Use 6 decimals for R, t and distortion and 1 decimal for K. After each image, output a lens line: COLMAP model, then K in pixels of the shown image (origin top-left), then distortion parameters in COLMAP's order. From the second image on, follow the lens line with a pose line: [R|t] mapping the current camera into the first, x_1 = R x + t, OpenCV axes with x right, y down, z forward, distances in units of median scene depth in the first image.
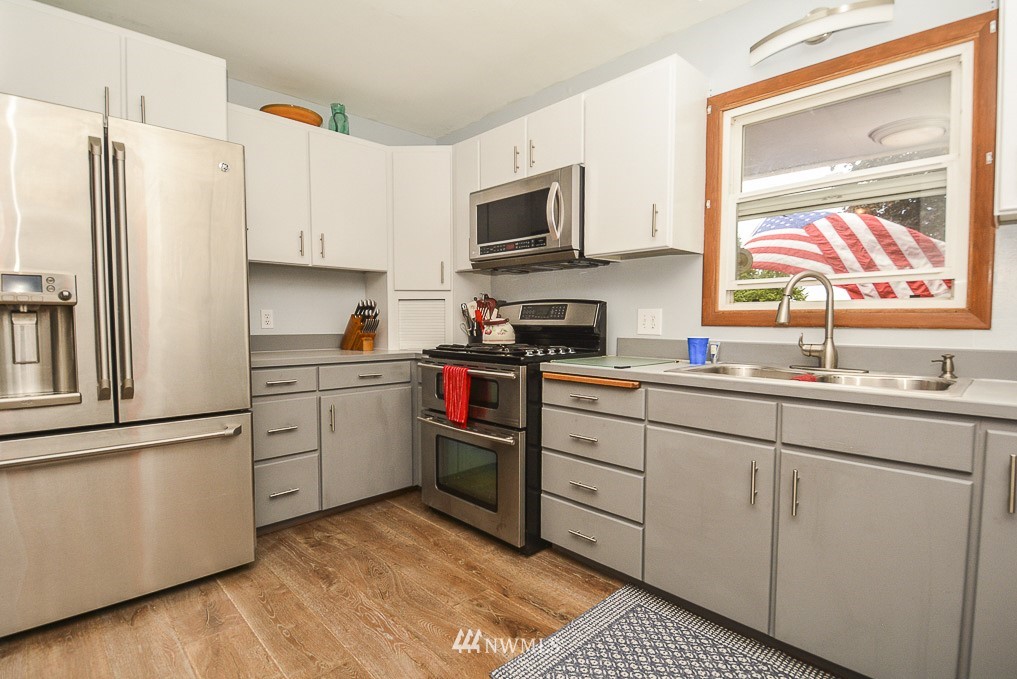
lens RADIAL K [[496.6, 0, 507.3], [0, 496.6, 347.1], [0, 0, 1]] dist [0.022725, -0.026099]
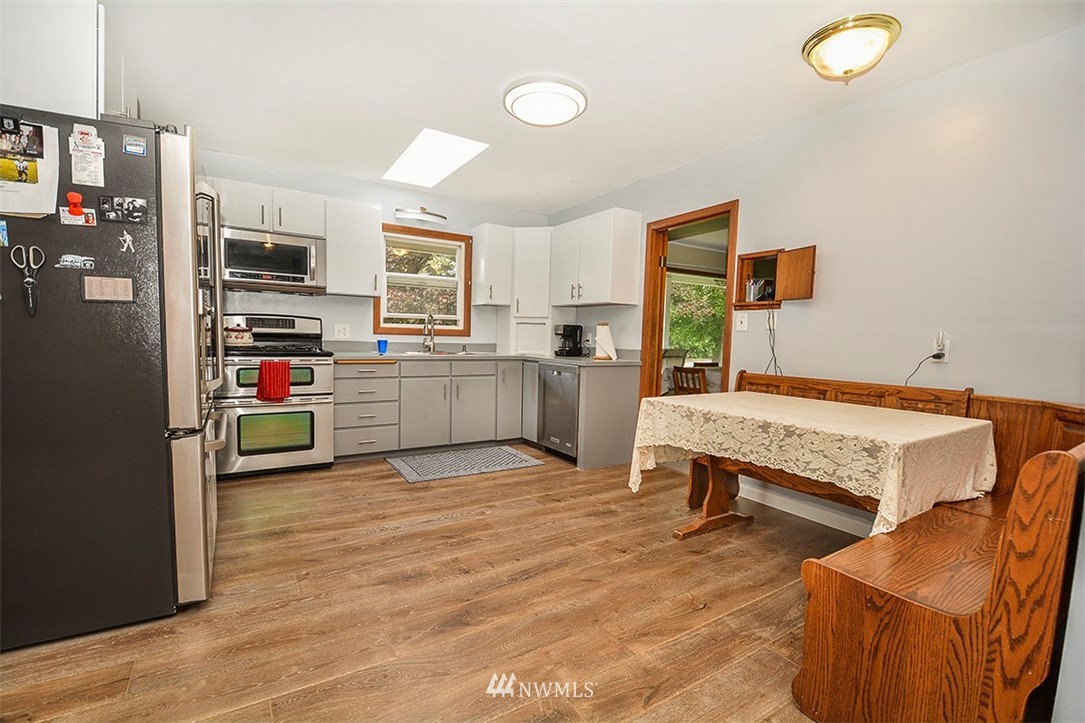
lens RADIAL K [[472.6, 0, 539.7], [0, 472.6, 375.2], [0, 0, 1]] dist [0.016035, -0.017495]
pose [[0.204901, -0.080090, 0.975500, -1.374744], [0.026541, 0.996735, 0.076259, -0.005770], [-0.978423, 0.010266, 0.206358, -0.049692]]
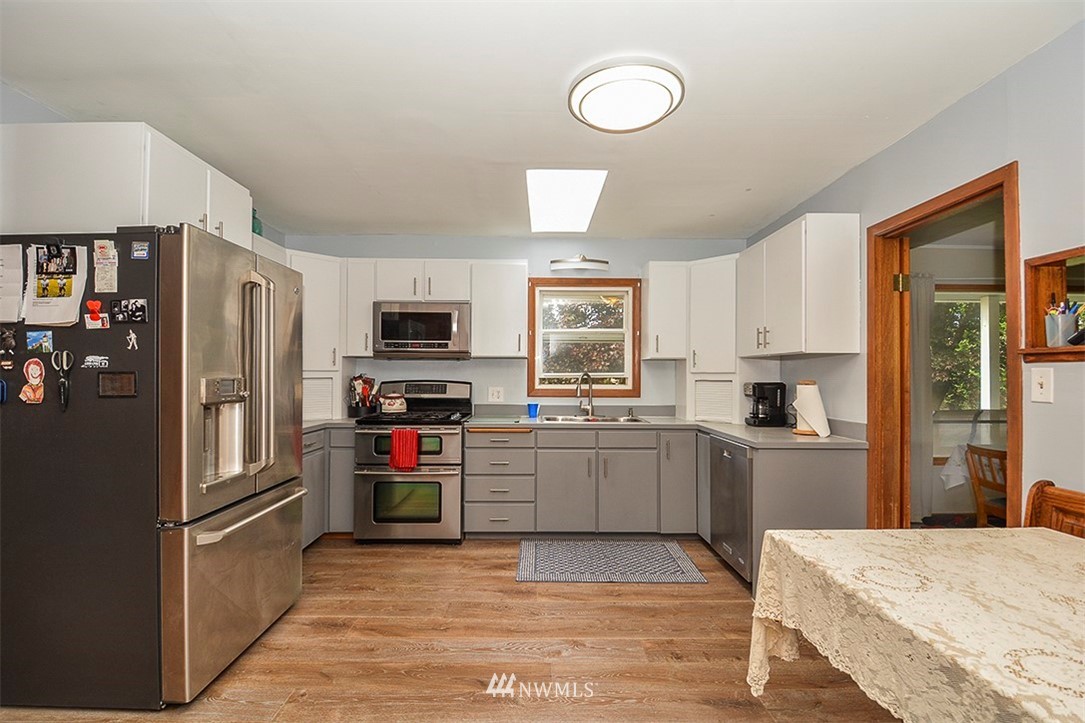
lens RADIAL K [[496.1, 0, 542.5], [0, 496.1, 373.5], [0, 0, 1]] dist [0.017635, -0.022002]
pose [[0.682698, 0.002778, 0.730695, -0.938380], [0.036635, 0.998605, -0.038026, -0.057989], [-0.729781, 0.052729, 0.681644, -0.309668]]
